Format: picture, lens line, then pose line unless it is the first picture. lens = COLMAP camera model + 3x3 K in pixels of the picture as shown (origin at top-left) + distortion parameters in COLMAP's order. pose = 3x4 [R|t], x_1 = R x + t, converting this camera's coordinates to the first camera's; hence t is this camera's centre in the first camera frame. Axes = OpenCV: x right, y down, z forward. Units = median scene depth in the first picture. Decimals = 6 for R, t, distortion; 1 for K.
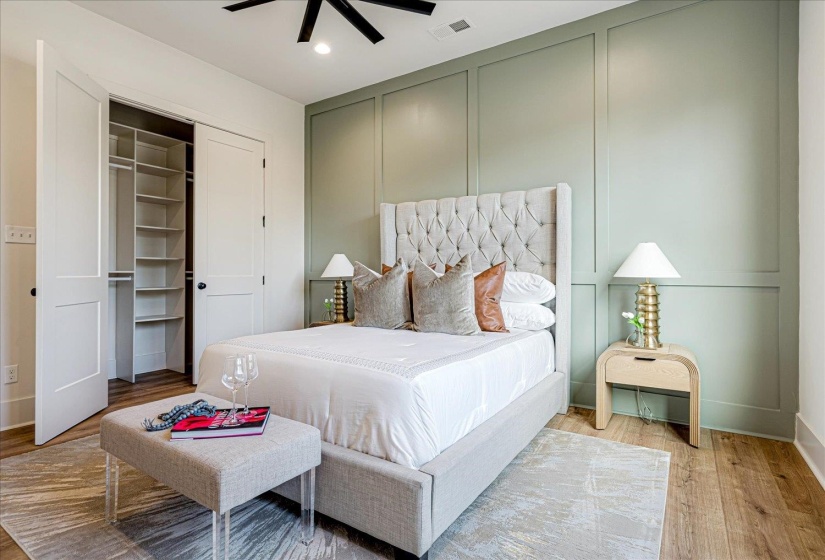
lens RADIAL K [[413.4, 0, 416.0], [0, 413.4, 277.7], [0, 0, 1]] dist [0.000926, 0.001754]
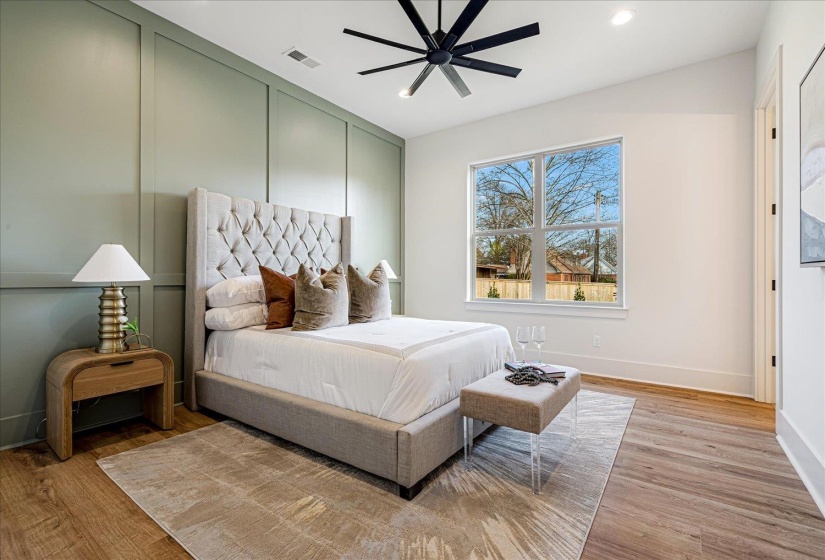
lens RADIAL K [[375.2, 0, 415.3], [0, 375.2, 278.4], [0, 0, 1]] dist [-0.003984, 0.001124]
pose [[0.068929, 0.002694, 0.997618, -0.725432], [0.010083, 0.999943, -0.003396, 0.000763], [-0.997571, 0.010293, 0.068898, 0.511125]]
